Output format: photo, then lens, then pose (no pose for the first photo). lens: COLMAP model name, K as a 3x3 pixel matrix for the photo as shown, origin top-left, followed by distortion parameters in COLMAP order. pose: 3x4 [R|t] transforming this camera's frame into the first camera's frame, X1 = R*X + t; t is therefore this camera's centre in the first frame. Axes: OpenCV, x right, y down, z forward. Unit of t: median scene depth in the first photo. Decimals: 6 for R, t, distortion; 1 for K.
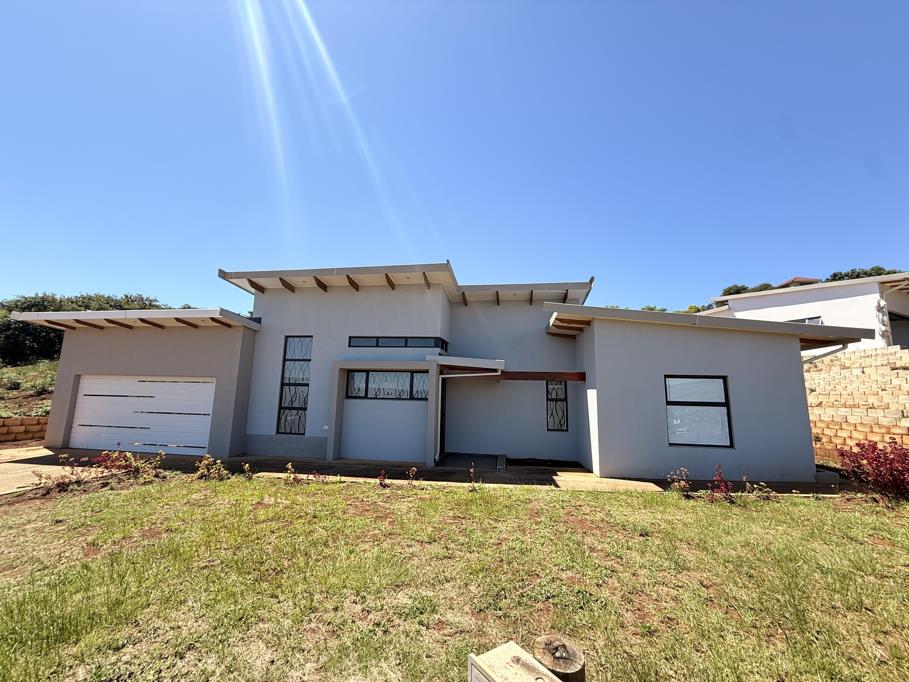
lens RADIAL K [[361.5, 0, 454.5], [0, 361.5, 341.0], [0, 0, 1]] dist [-0.000229, -0.000310]
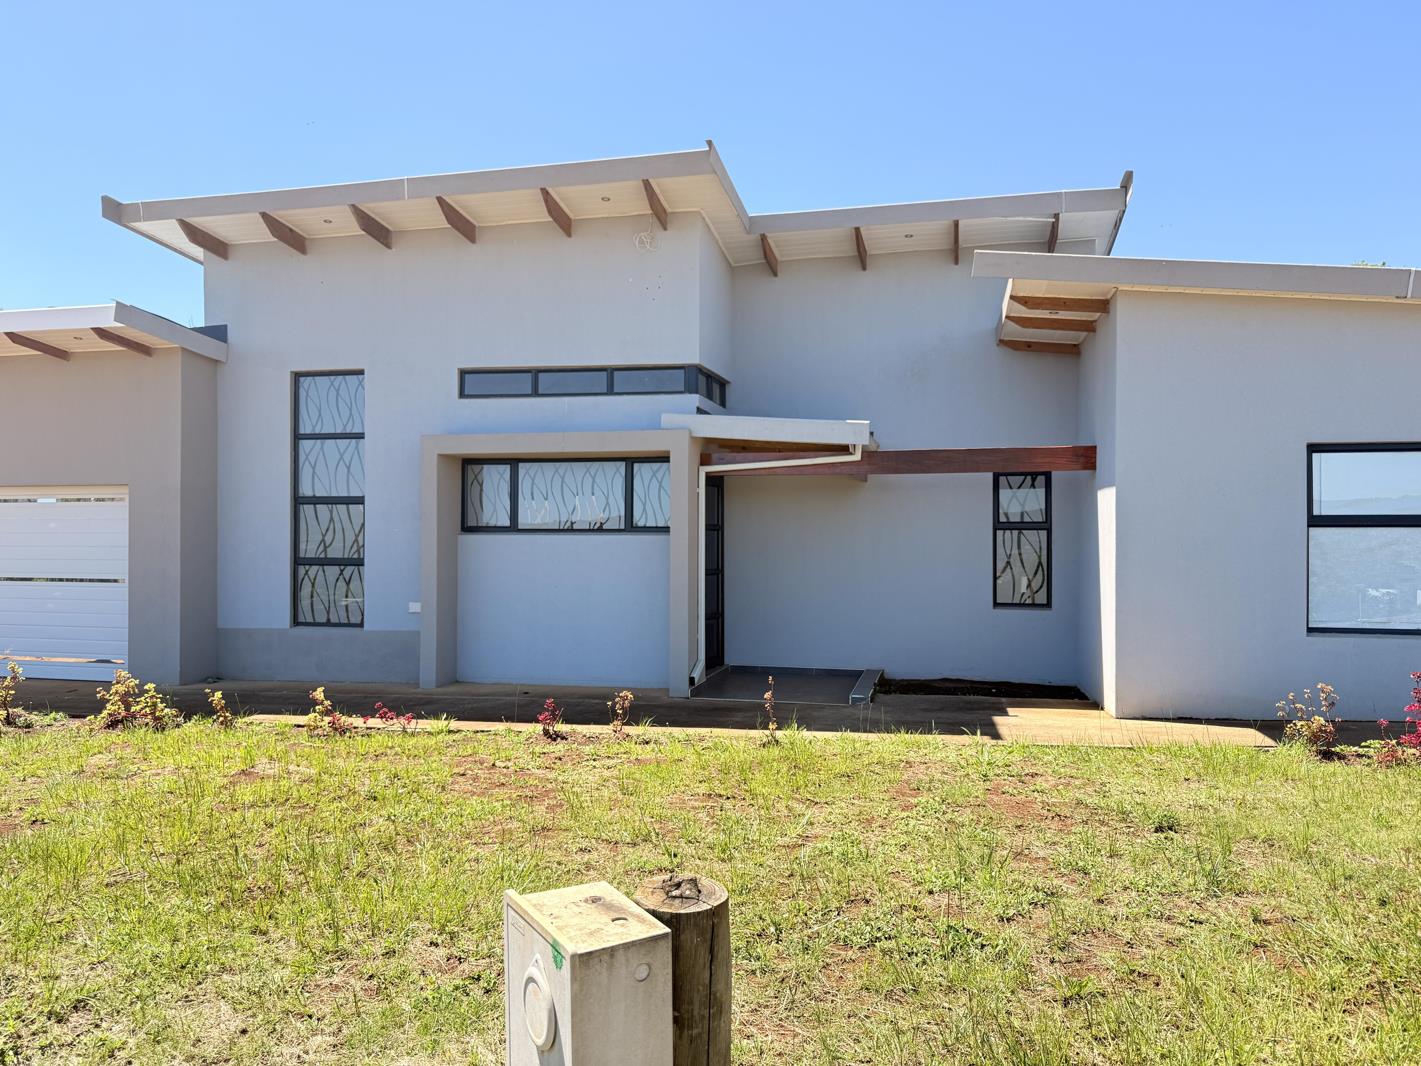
lens RADIAL K [[996.7, 0, 710.5], [0, 996.7, 533.0], [0, 0, 1]] dist [0.034242, -0.044683]
pose [[0.997381, -0.020025, -0.069502, 0.050820], [0.030002, 0.988886, 0.145616, 0.017249], [0.065813, -0.147320, 0.986897, -0.038110]]
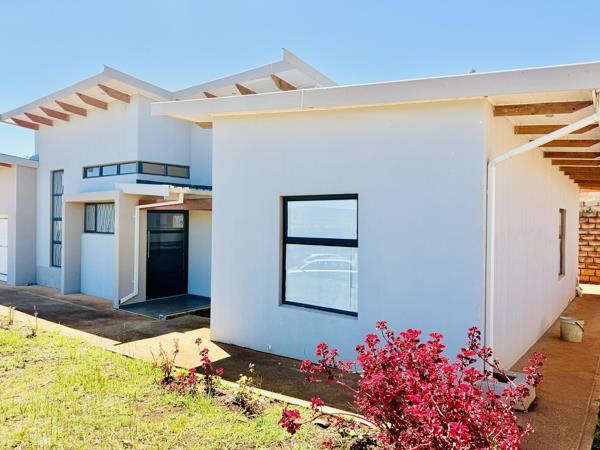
lens RADIAL K [[420.8, 0, 300.0], [0, 420.8, 225.0], [0, 0, 1]] dist [0.034242, -0.044683]
pose [[0.886024, -0.009664, -0.463539, 0.982356], [0.076679, 0.989069, 0.125946, 0.055069], [0.457255, -0.147135, 0.877080, 0.372909]]
